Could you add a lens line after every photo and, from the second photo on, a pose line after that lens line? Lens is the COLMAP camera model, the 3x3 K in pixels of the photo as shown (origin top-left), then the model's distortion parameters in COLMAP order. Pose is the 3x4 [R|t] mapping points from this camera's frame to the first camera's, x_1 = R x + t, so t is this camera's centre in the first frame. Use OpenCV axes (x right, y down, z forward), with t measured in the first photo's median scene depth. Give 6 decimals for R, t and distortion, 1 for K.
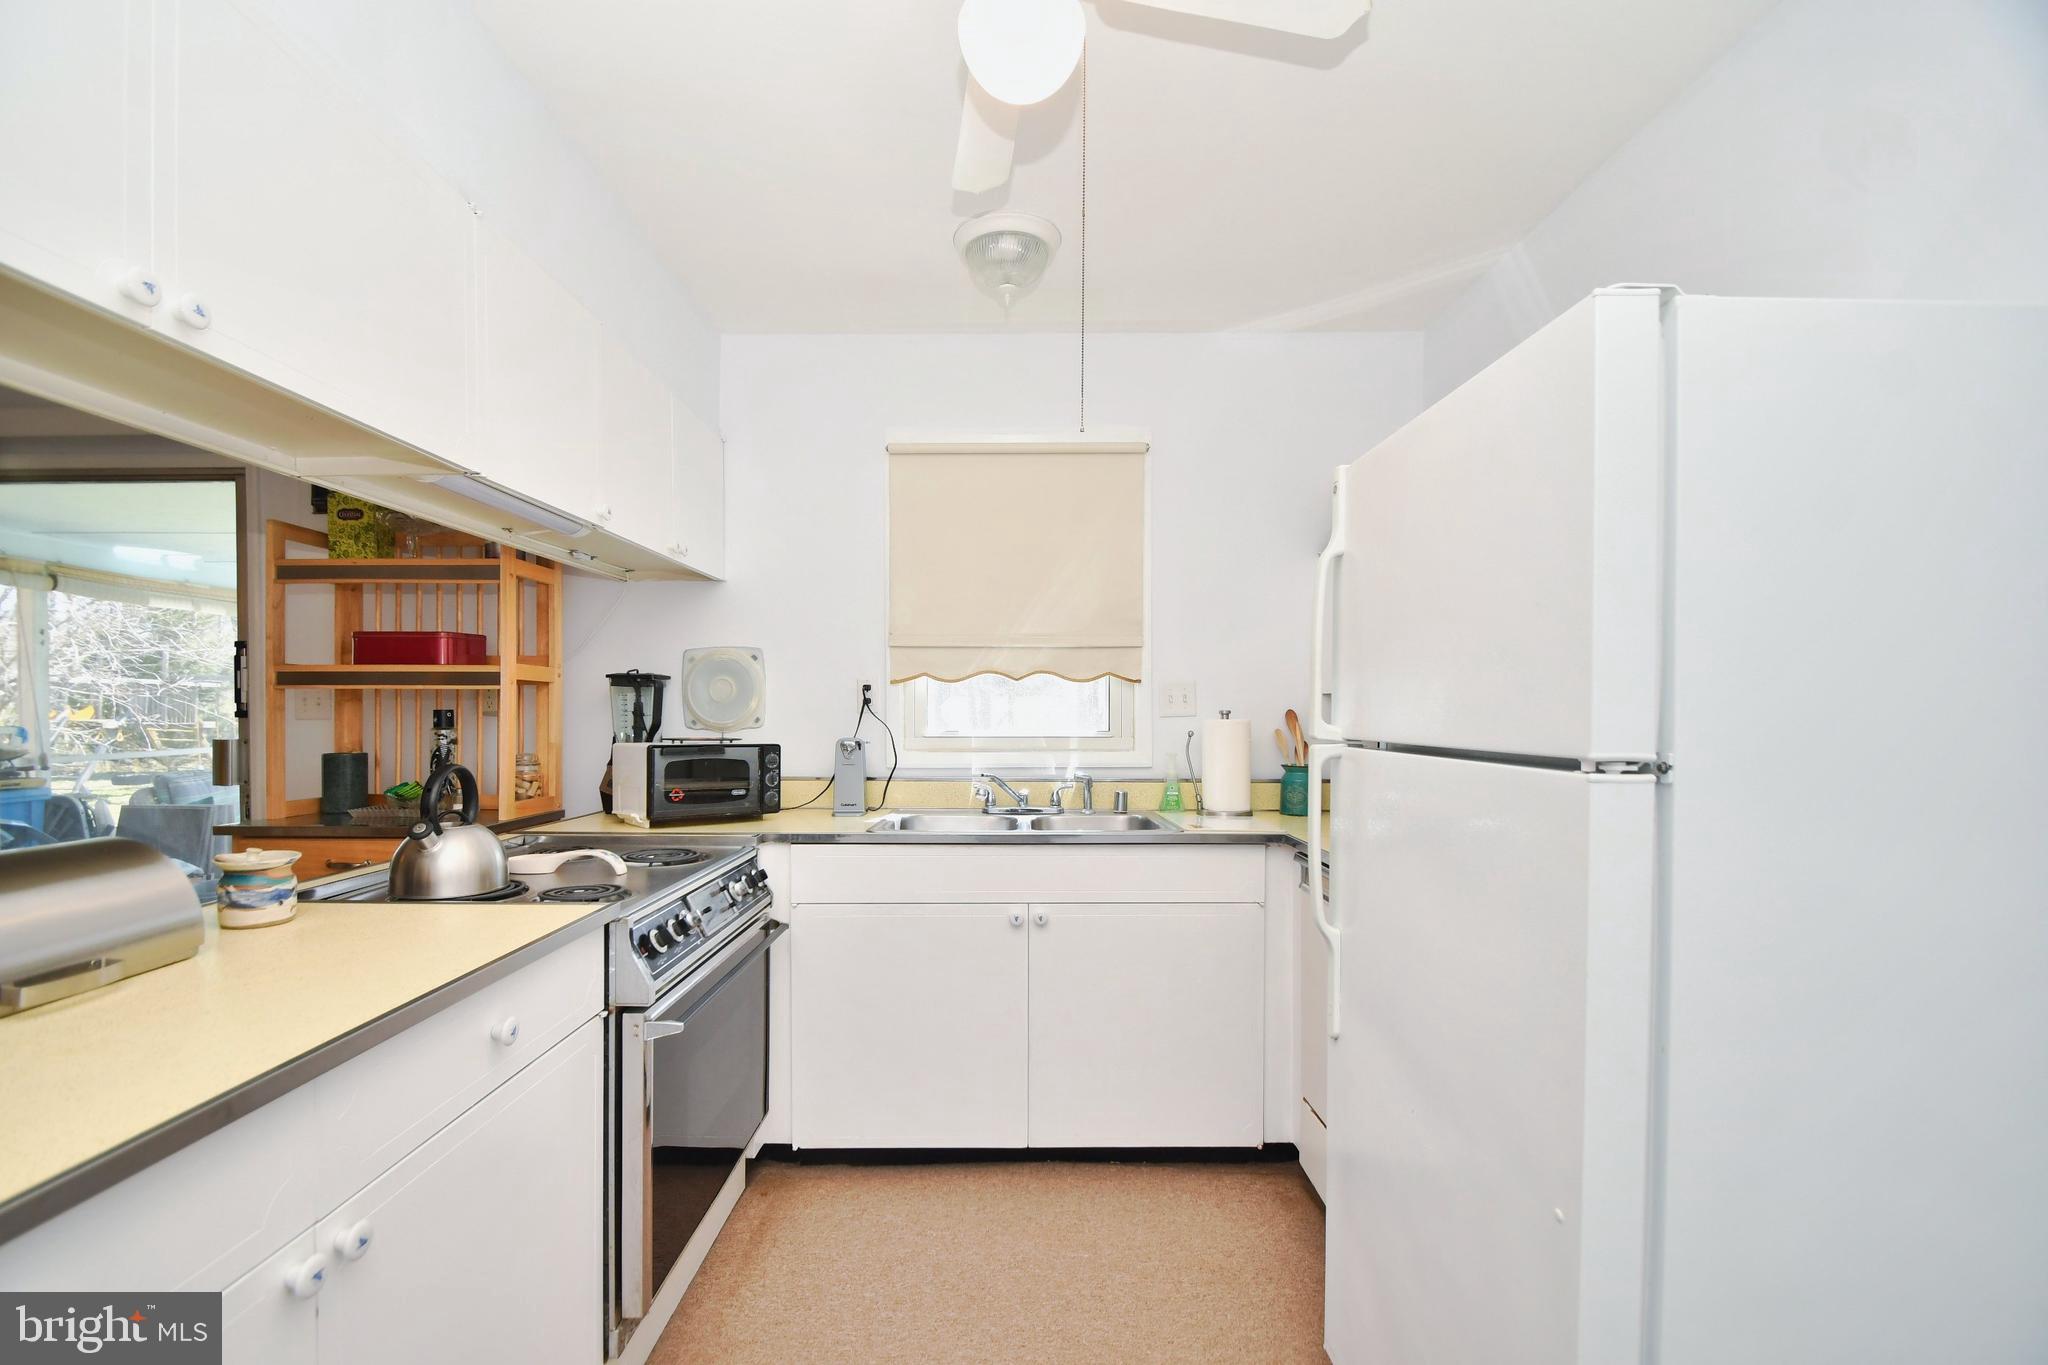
lens RADIAL K [[902.8, 0, 997.9], [0, 902.8, 714.3], [0, 0, 1]] dist [0.012605, -0.013961]
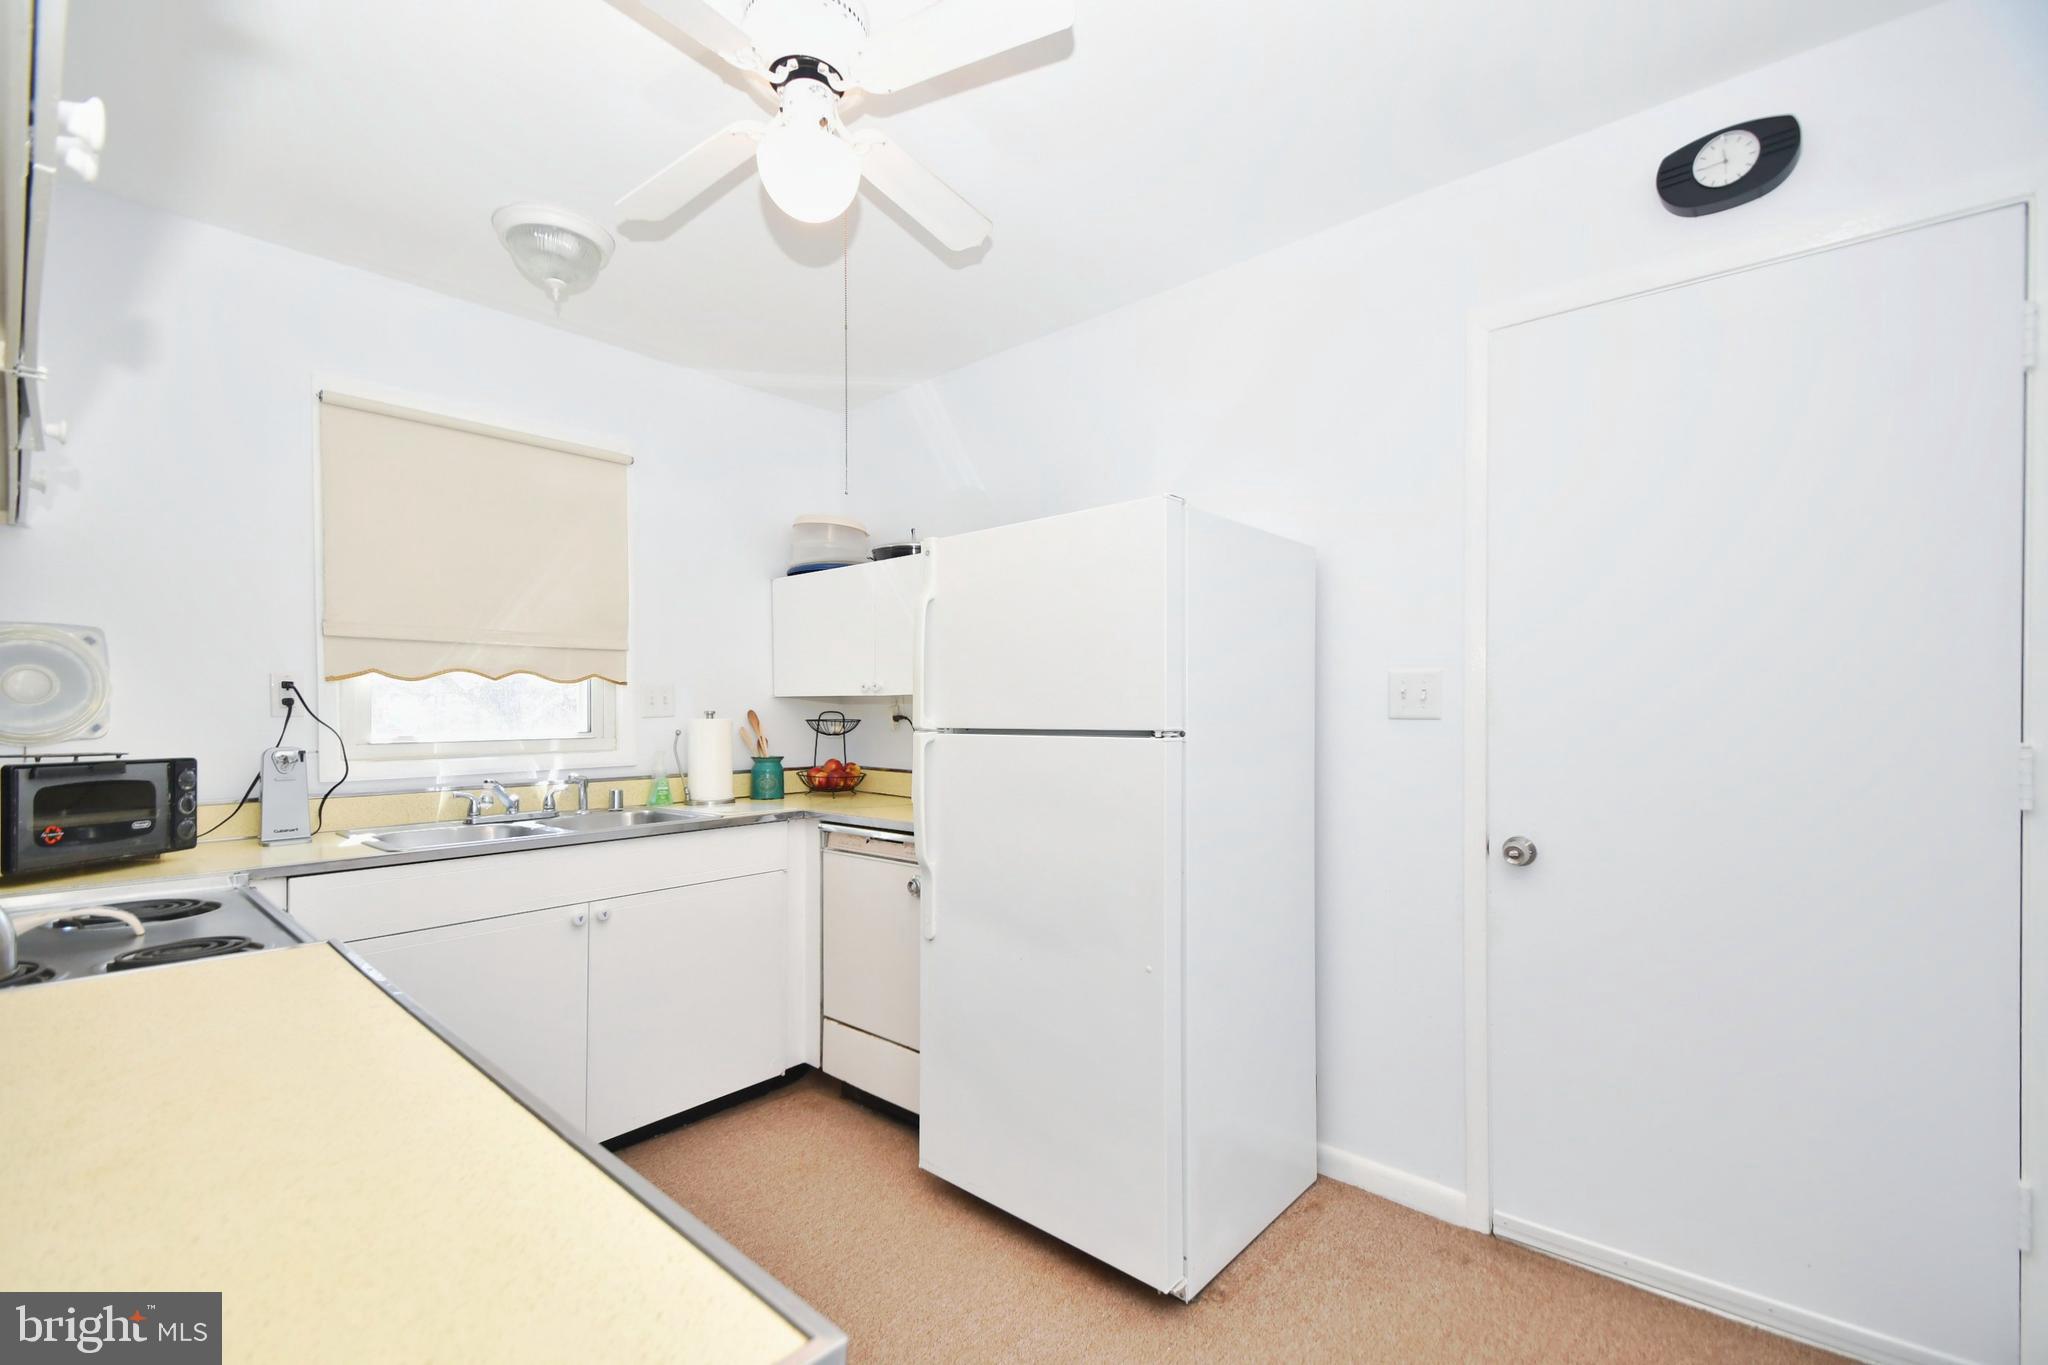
lens RADIAL K [[902.8, 0, 997.9], [0, 902.8, 714.3], [0, 0, 1]] dist [0.012605, -0.013961]
pose [[0.663884, -0.007904, 0.747794, -0.345984], [0.010989, 0.999939, 0.000813, 0.003007], [-0.747755, 0.007677, 0.663930, -0.010867]]
